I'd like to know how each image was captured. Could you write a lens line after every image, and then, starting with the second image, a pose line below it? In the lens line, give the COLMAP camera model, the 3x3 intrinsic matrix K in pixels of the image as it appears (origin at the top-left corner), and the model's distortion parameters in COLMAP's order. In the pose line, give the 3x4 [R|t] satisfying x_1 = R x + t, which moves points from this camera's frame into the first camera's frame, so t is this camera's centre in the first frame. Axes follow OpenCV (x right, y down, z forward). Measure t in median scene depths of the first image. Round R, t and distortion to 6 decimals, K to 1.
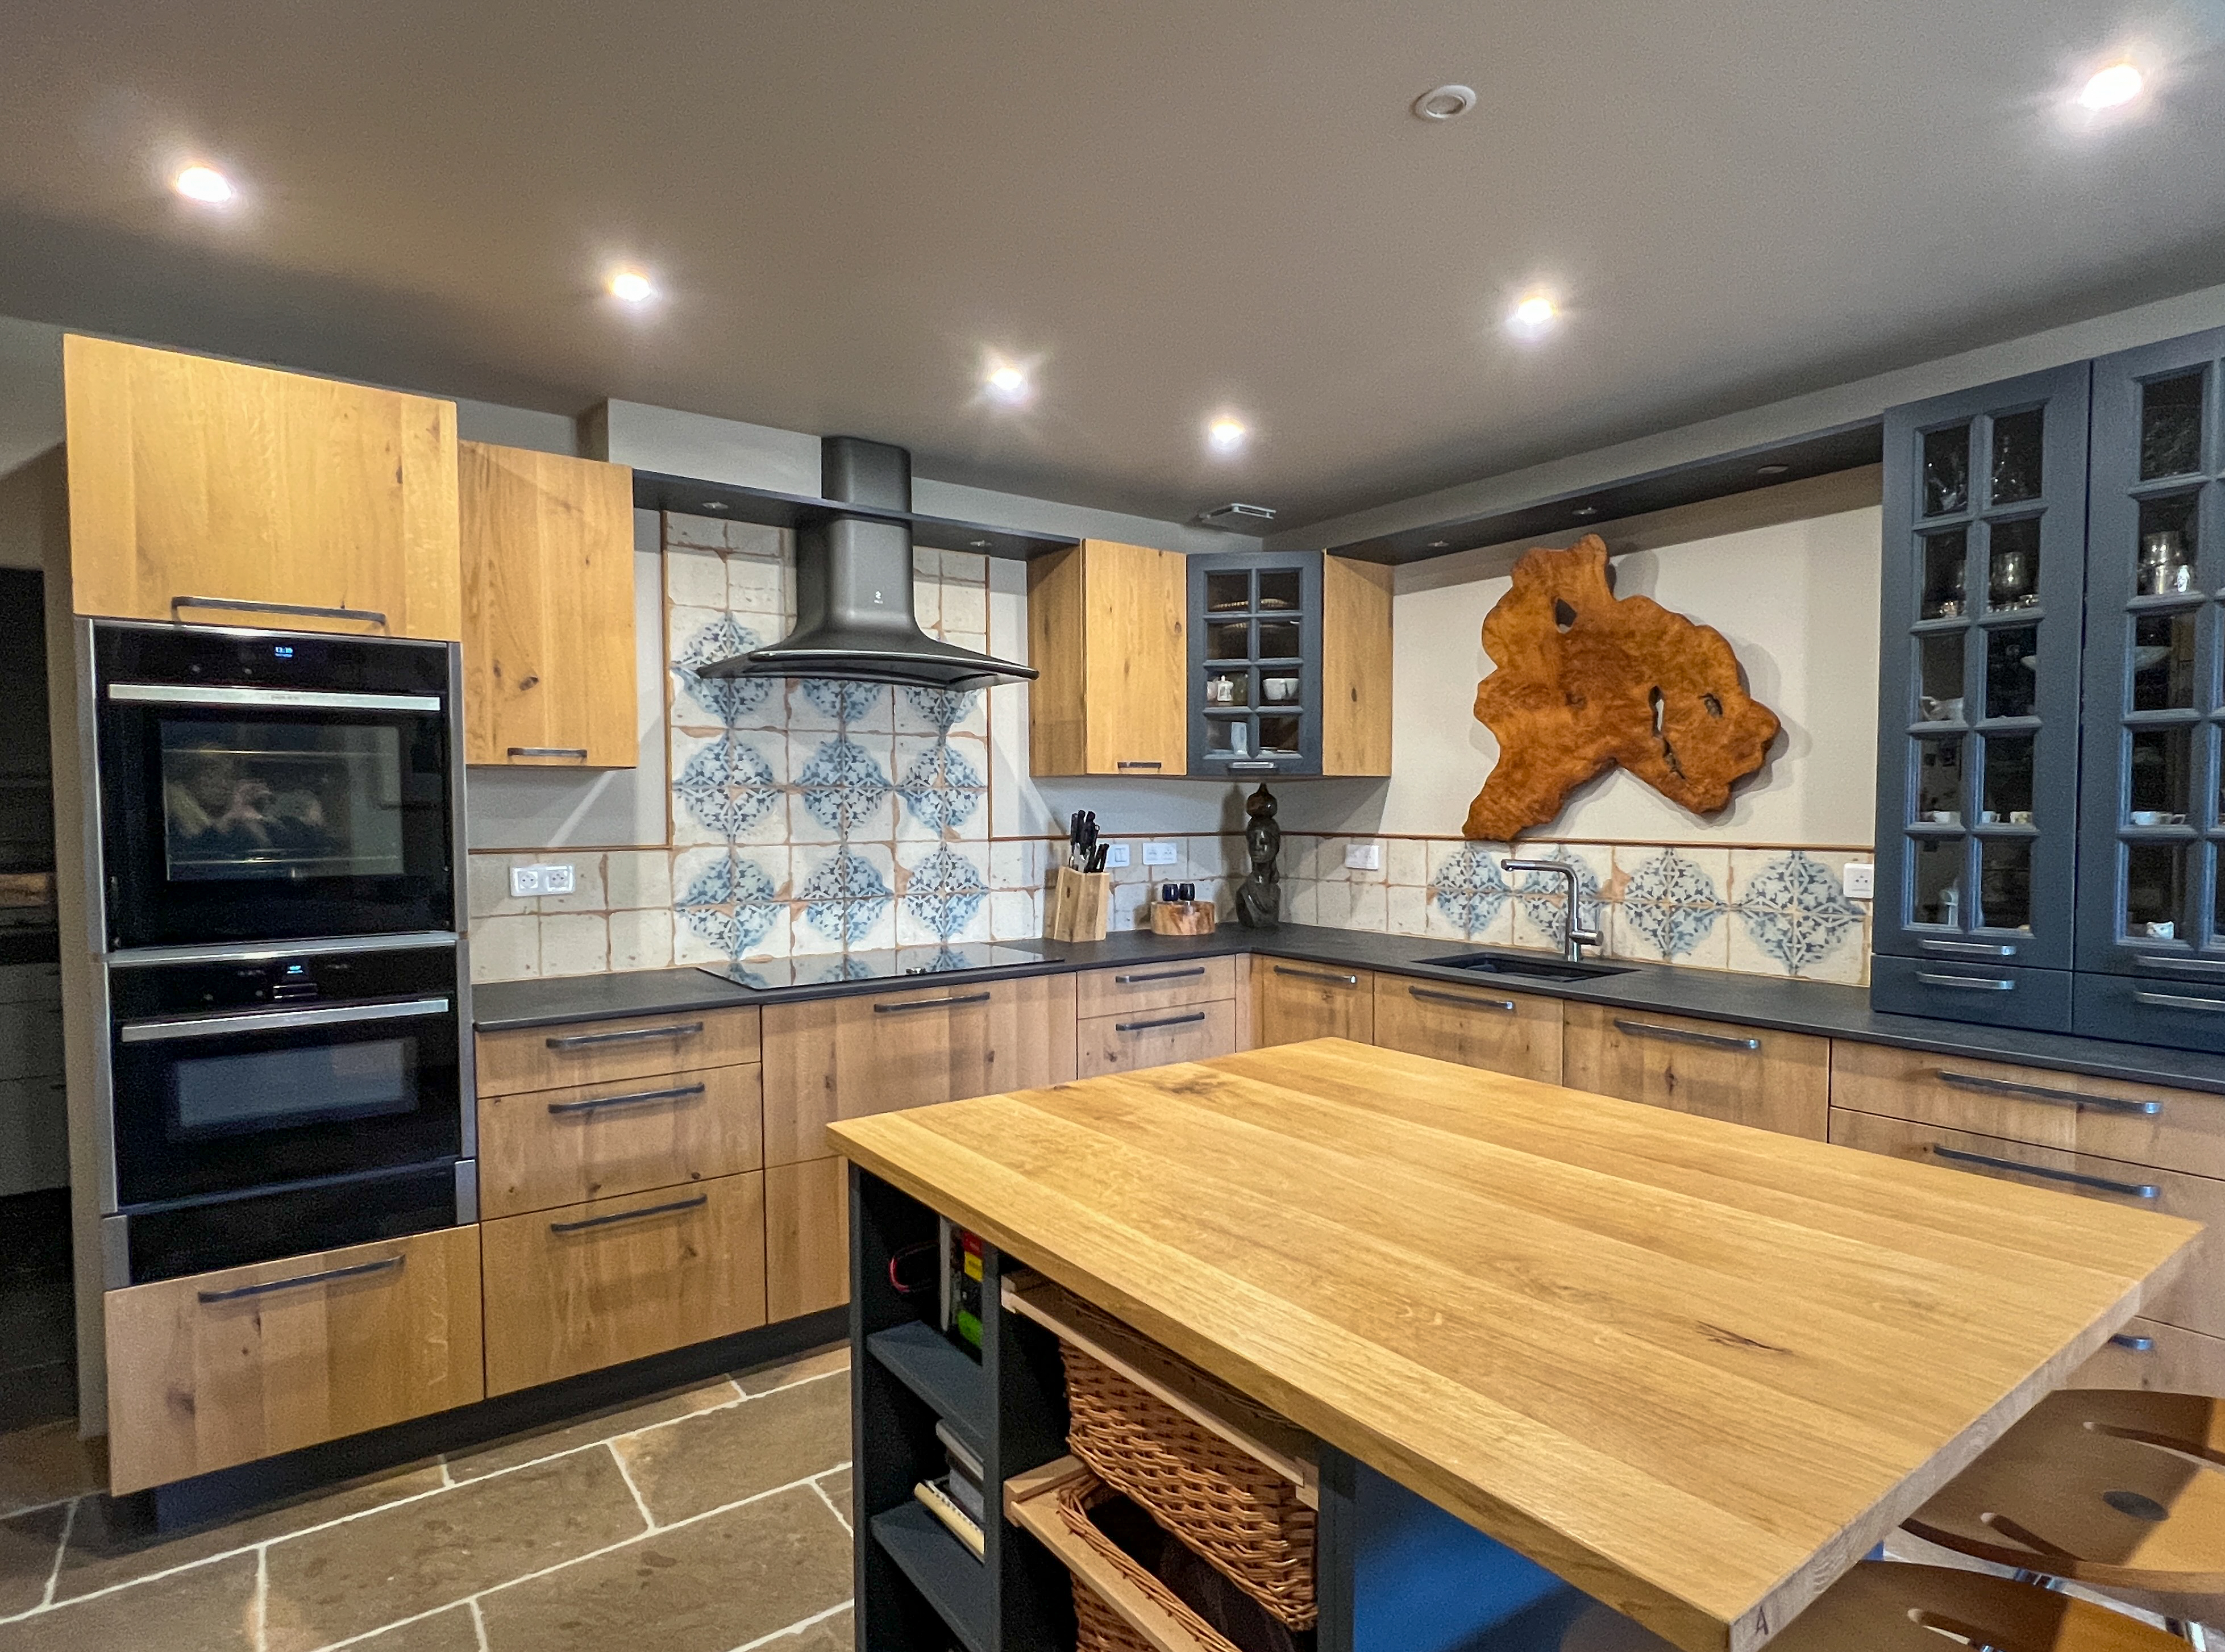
lens RADIAL K [[1163.7, 0, 1121.3], [0, 1163.7, 852.6], [0, 0, 1]] dist [-0.001991, 0.000545]
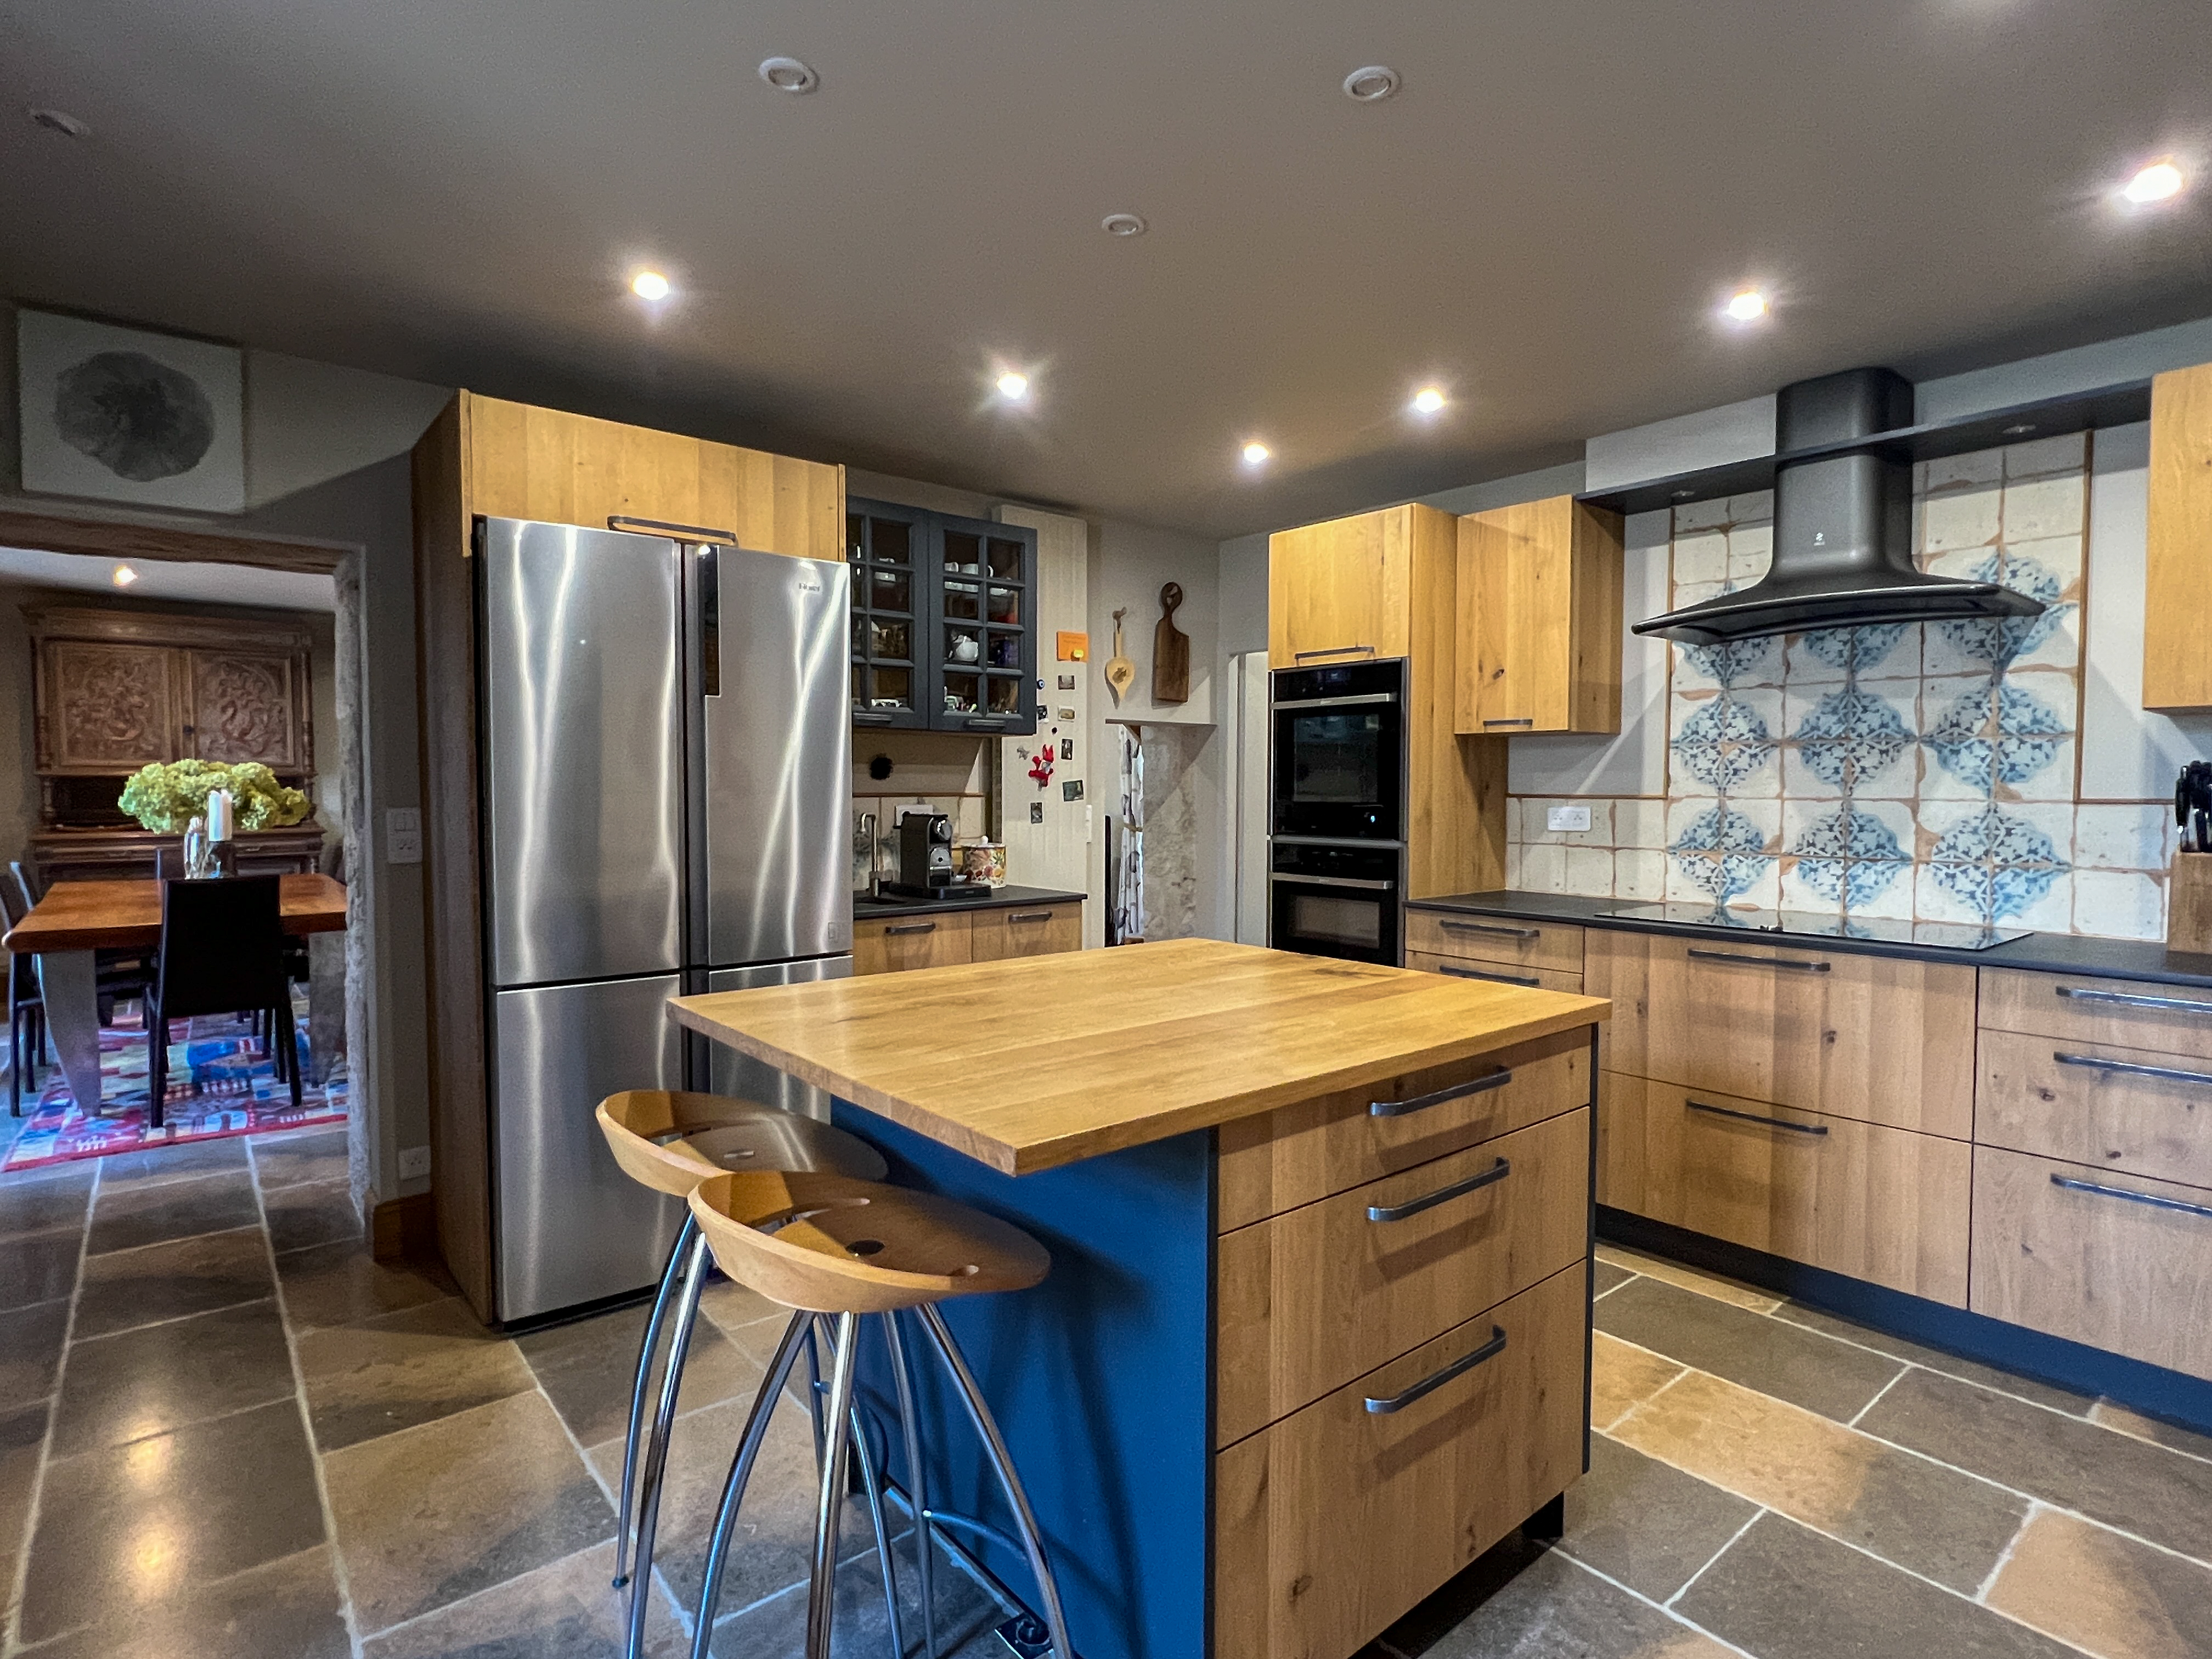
lens RADIAL K [[1157.0, 0, 1114.9], [0, 1157.0, 821.4], [0, 0, 1]] dist [-0.001991, 0.000545]
pose [[0.071133, 0.036662, -0.996793, 0.672970], [-0.042364, 0.998534, 0.033703, 0.003377], [0.996567, 0.039831, 0.072582, 0.350811]]
